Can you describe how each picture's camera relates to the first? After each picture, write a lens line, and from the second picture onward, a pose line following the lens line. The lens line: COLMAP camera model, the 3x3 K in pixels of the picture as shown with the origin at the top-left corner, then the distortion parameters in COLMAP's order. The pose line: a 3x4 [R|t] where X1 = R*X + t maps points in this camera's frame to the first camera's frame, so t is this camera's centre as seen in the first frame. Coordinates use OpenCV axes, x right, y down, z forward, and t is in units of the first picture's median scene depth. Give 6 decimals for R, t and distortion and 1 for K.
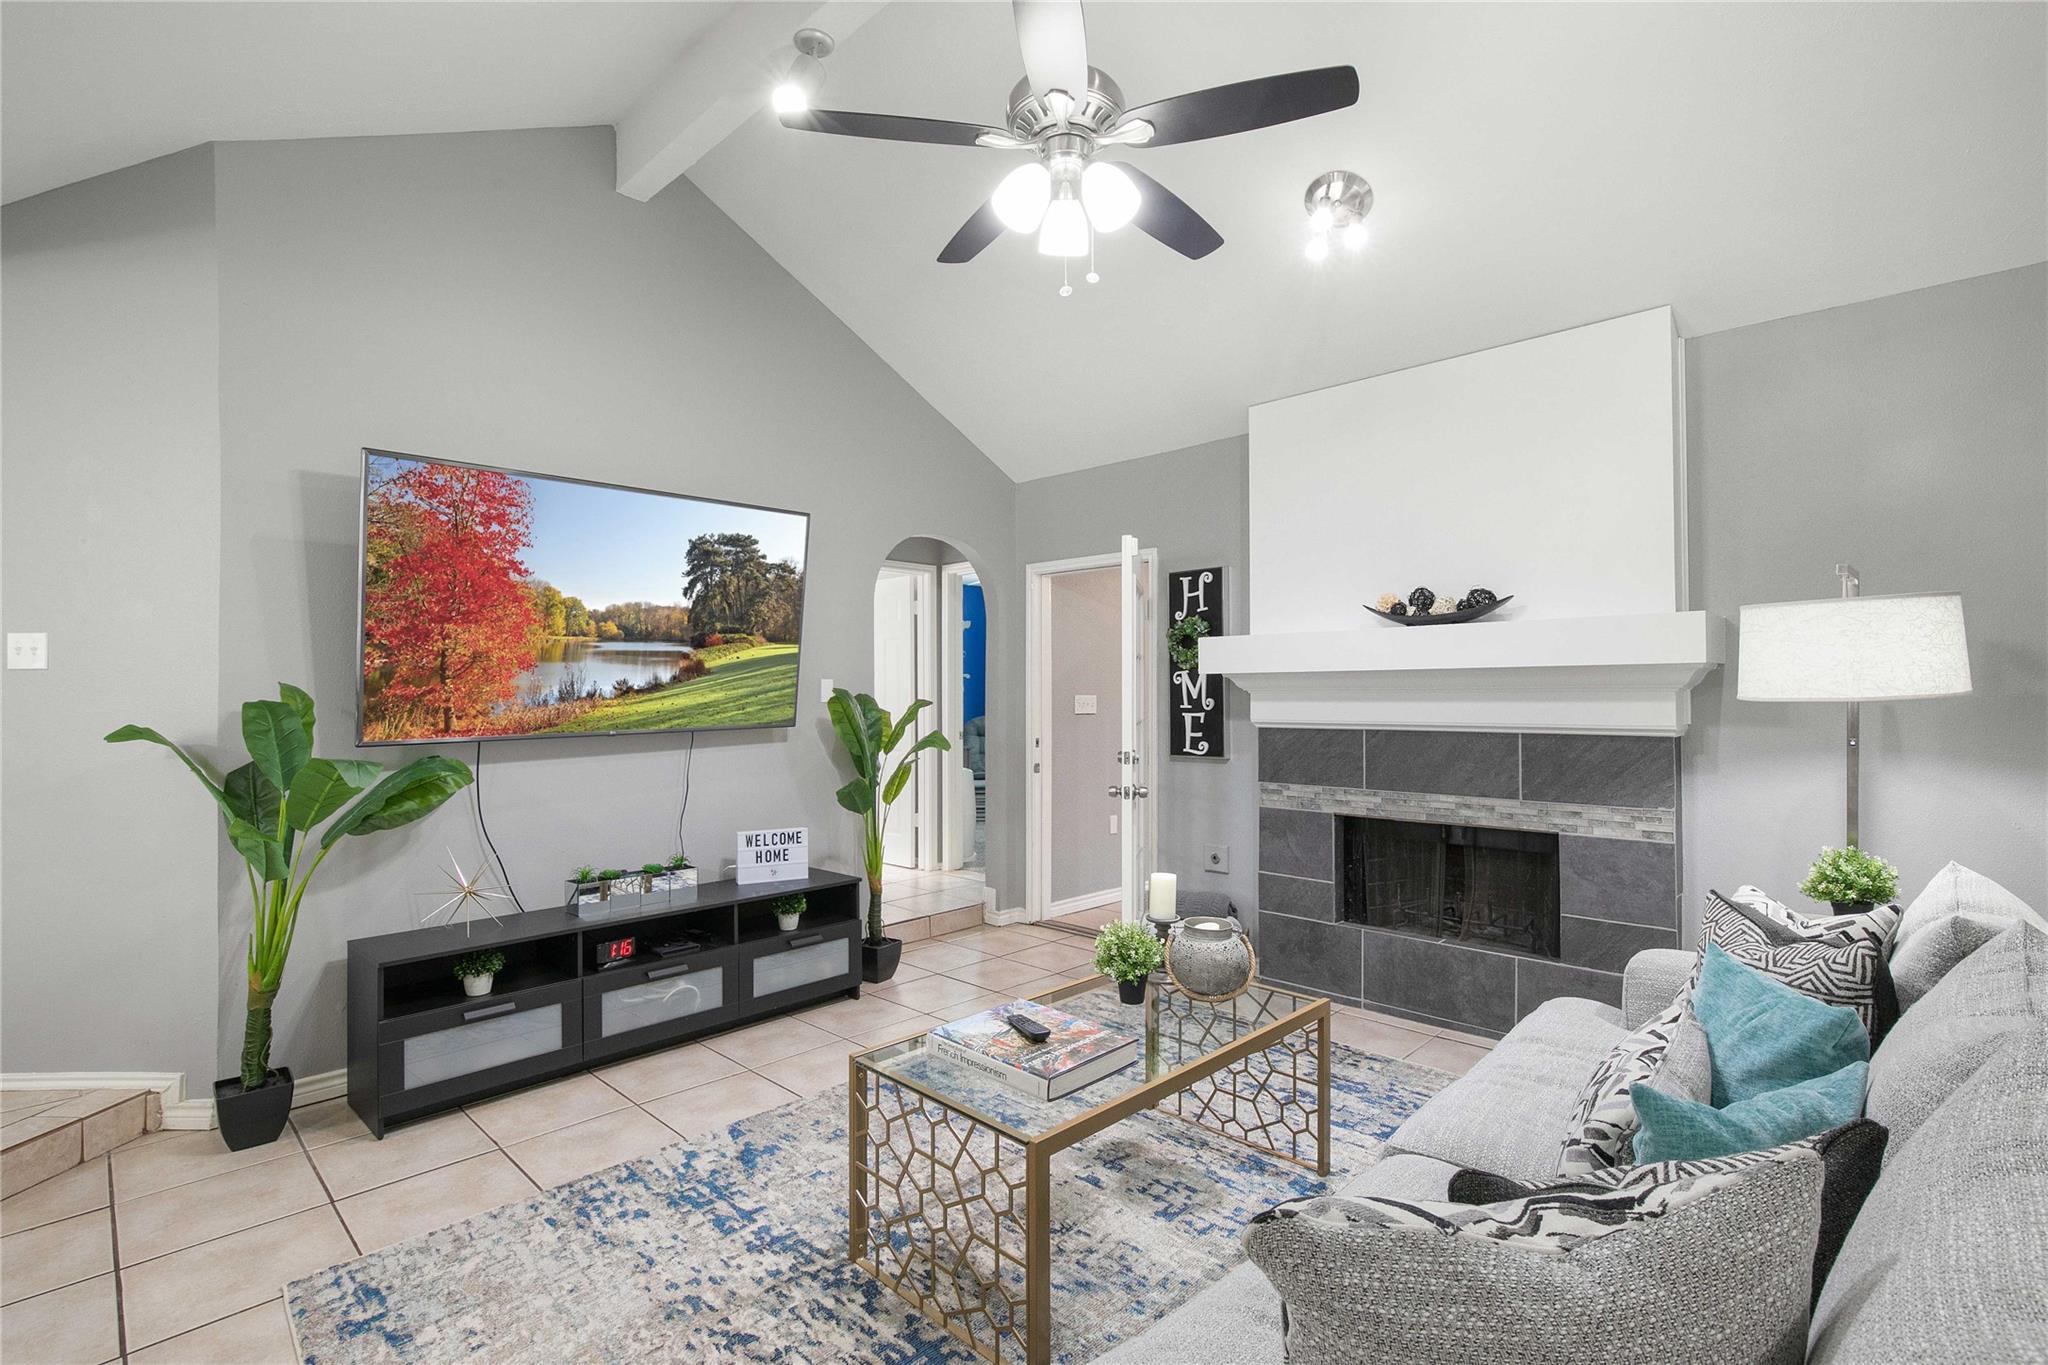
lens RADIAL K [[937.0, 0, 1031.9], [0, 937.0, 686.7], [0, 0, 1]] dist [-0.001884, 0.000840]
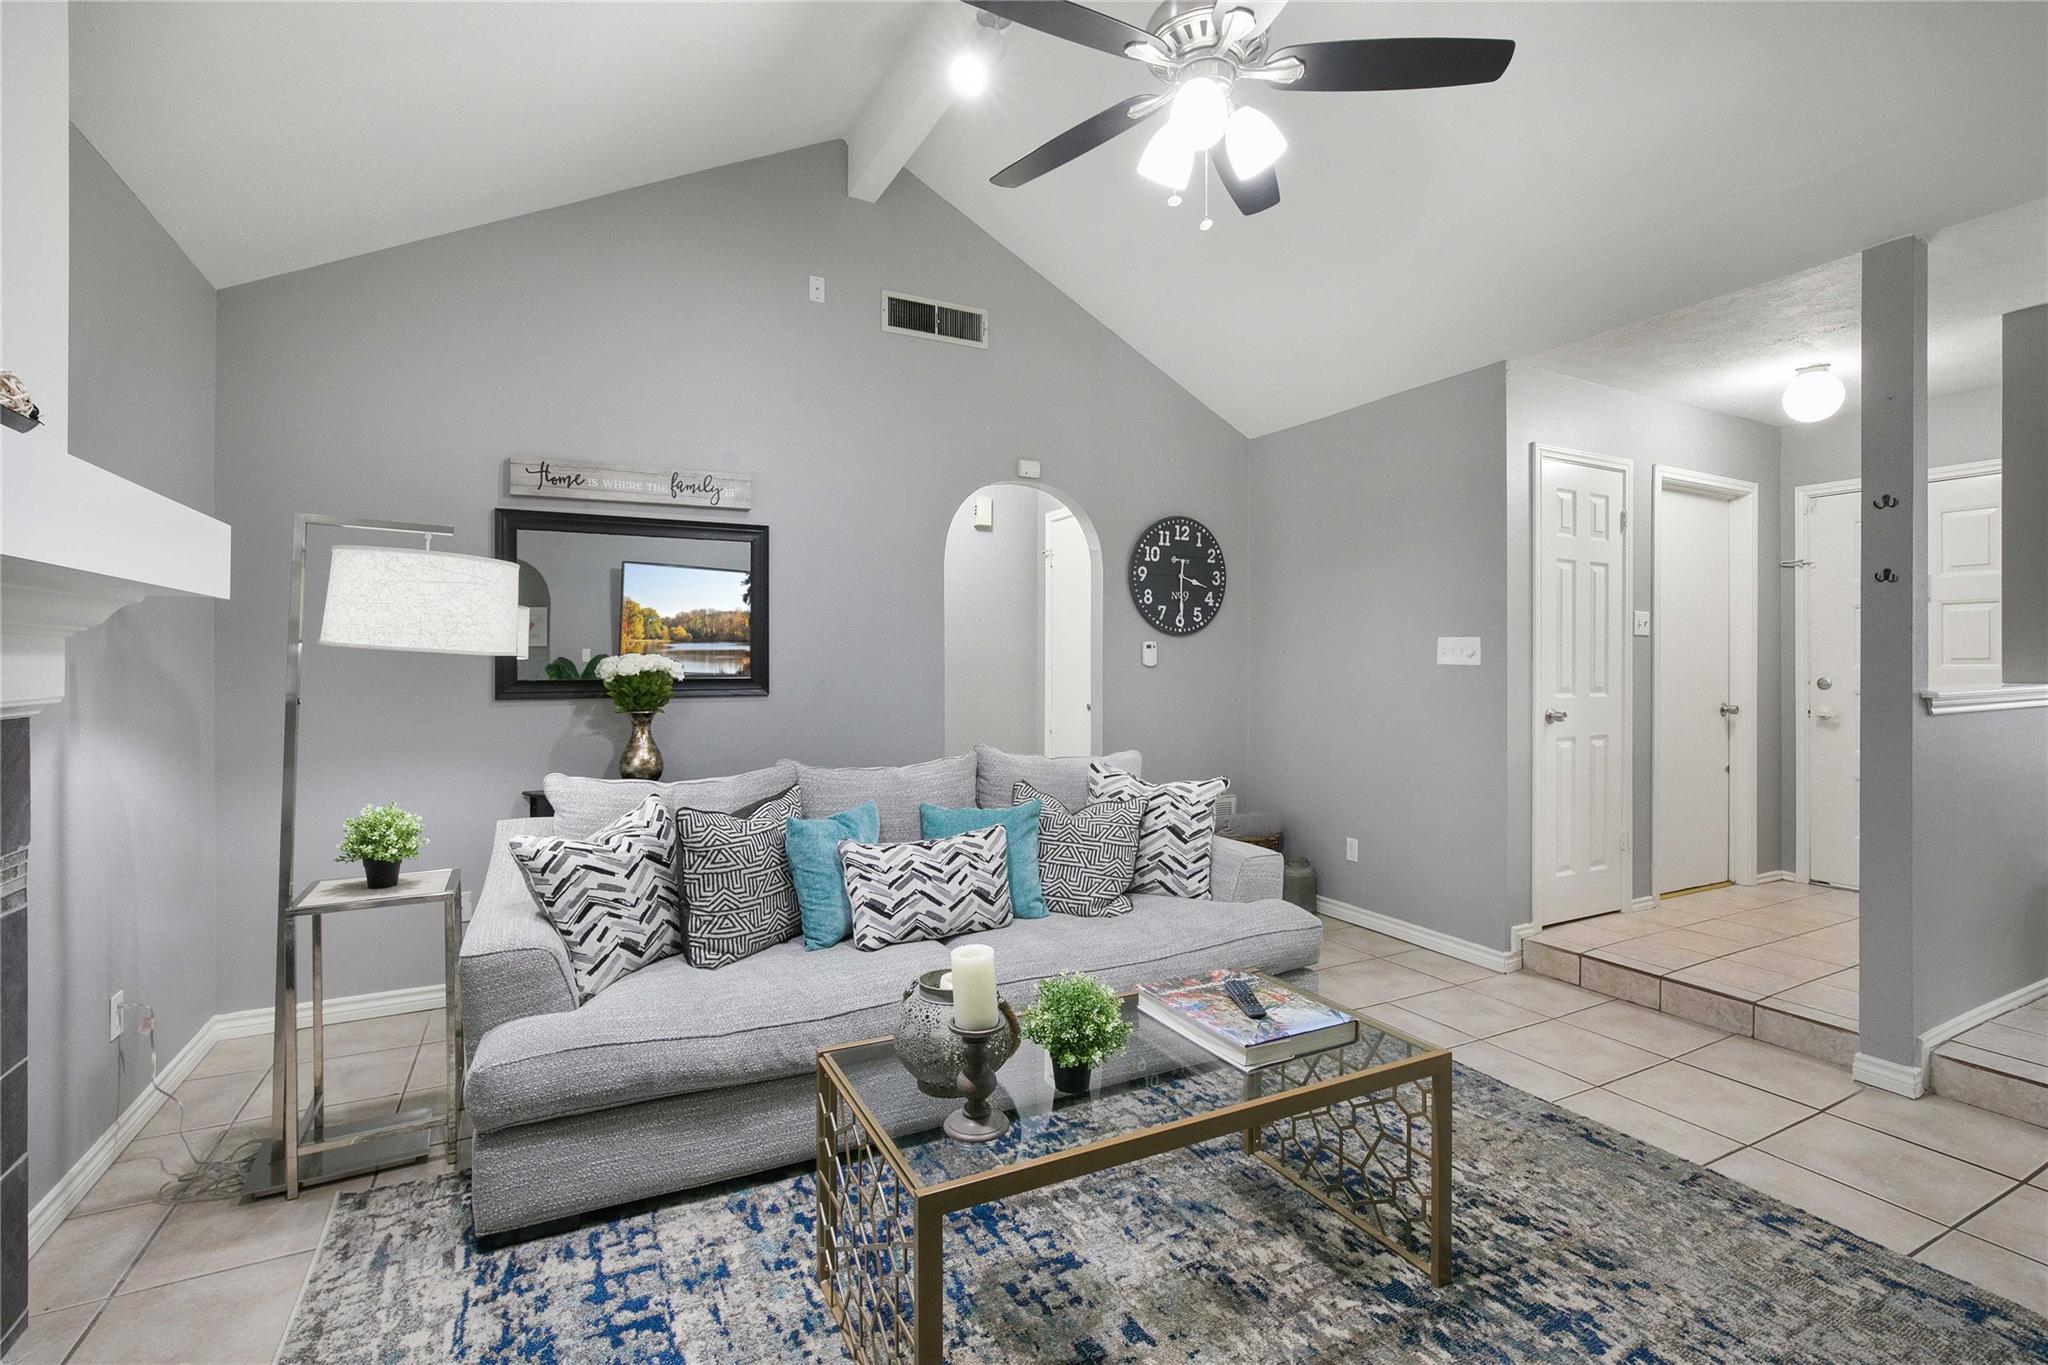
lens RADIAL K [[925.7, 0, 1020.4], [0, 925.7, 669.2], [0, 0, 1]] dist [-0.003824, 0.000013]
pose [[-0.944759, -0.001792, 0.327762, -0.062248], [-0.002649, 0.999994, -0.002167, 0.021944], [-0.327756, -0.002916, -0.944758, 1.284988]]
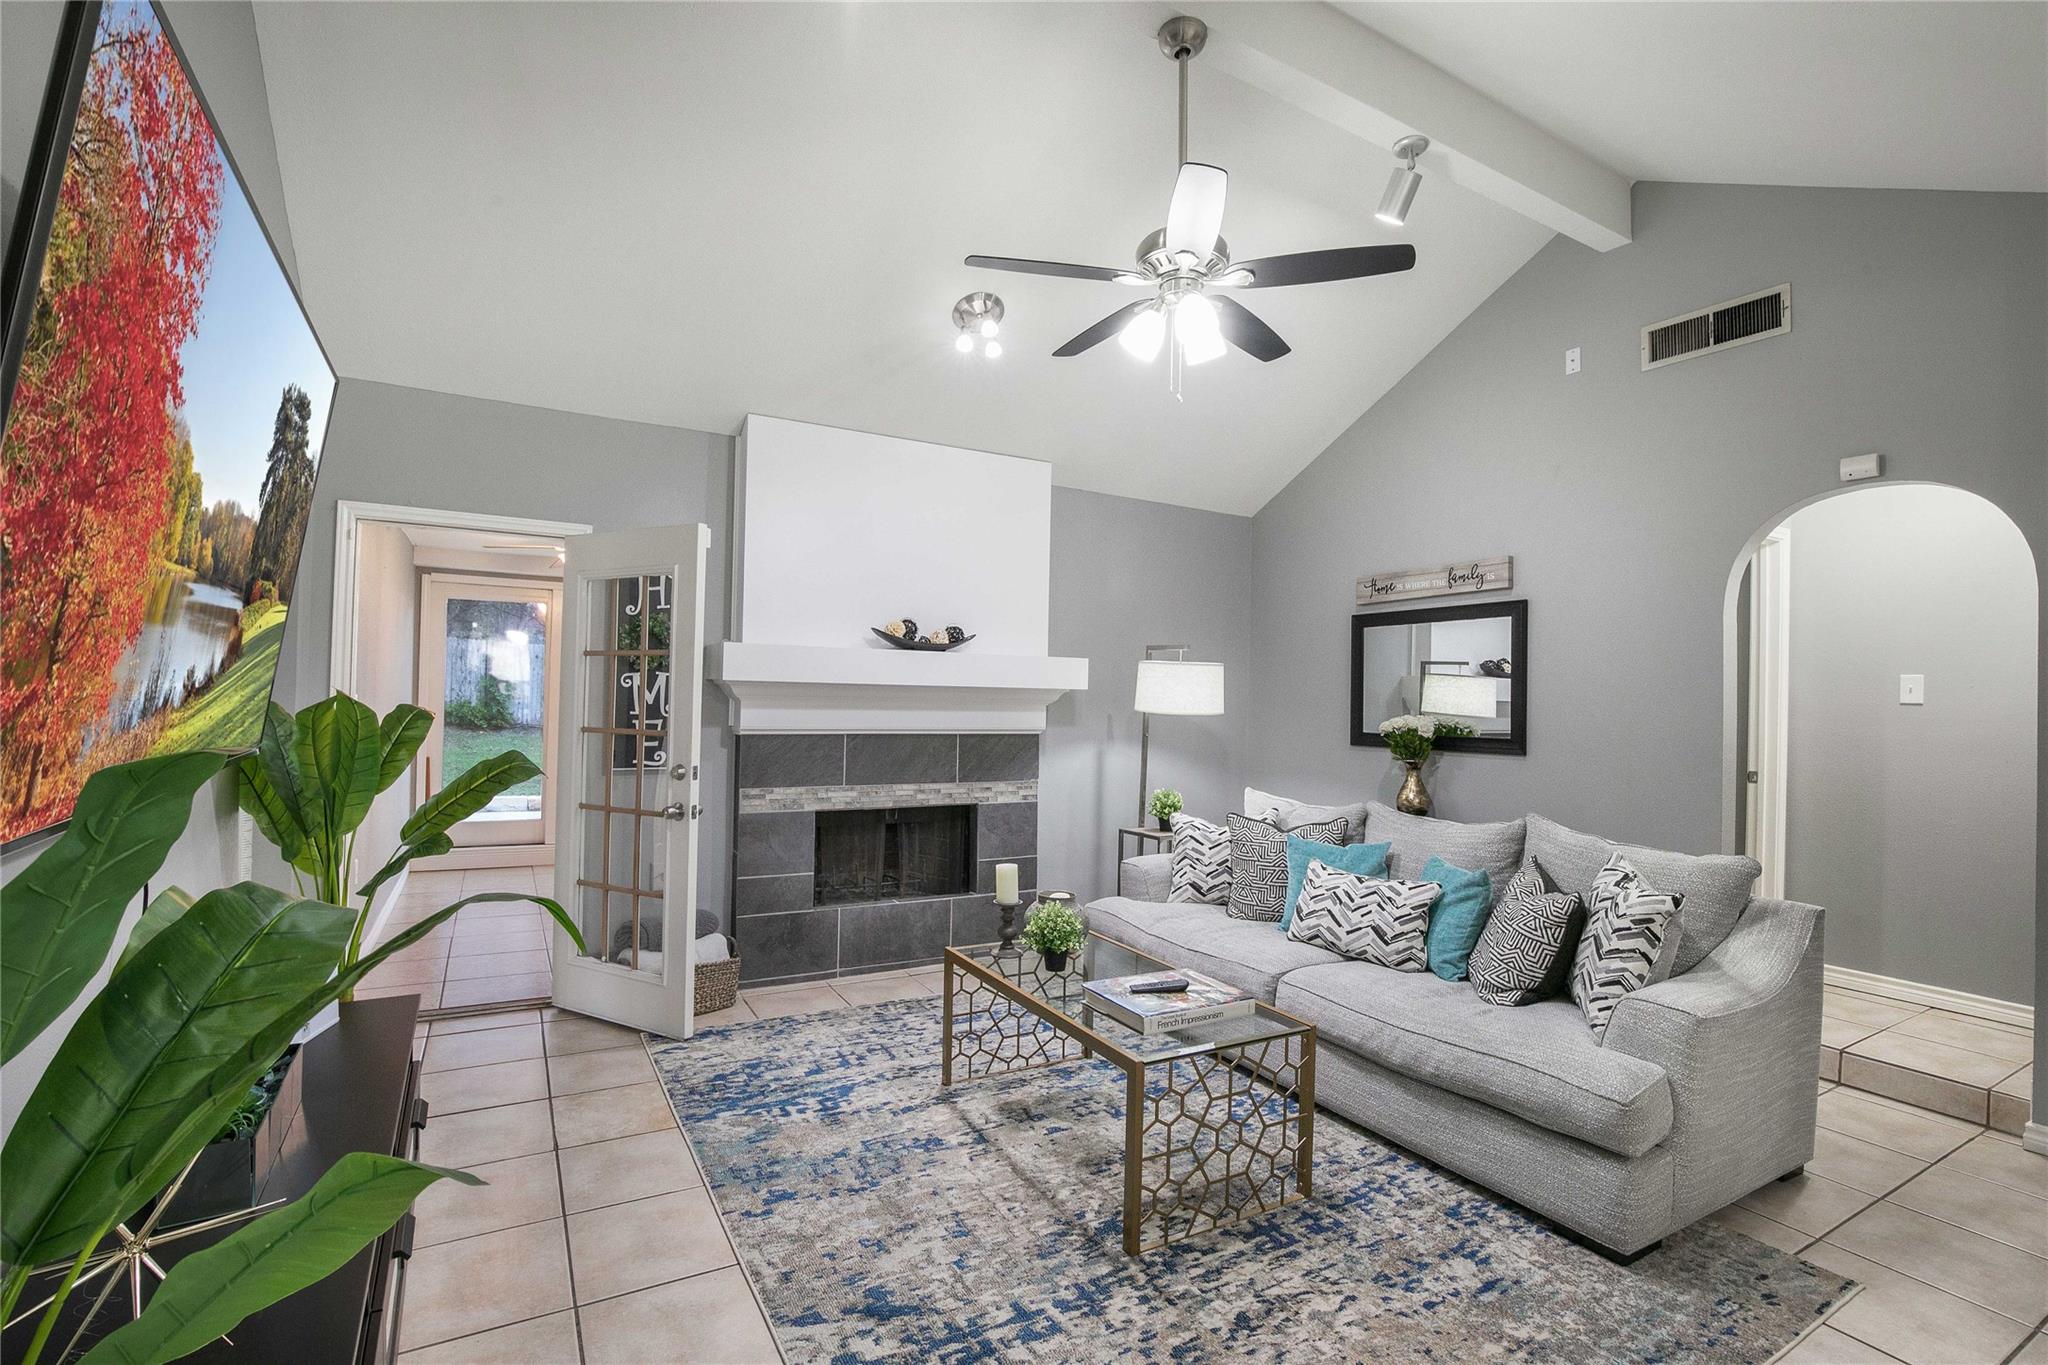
lens RADIAL K [[928.1, 0, 1038.1], [0, 928.1, 684.6], [0, 0, 1]] dist [-0.022589, 0.000420]
pose [[0.278722, 0.025621, 0.960030, -0.800869], [-0.030571, 0.999374, -0.017796, -0.002222], [-0.959885, -0.024389, 0.279331, 0.543281]]
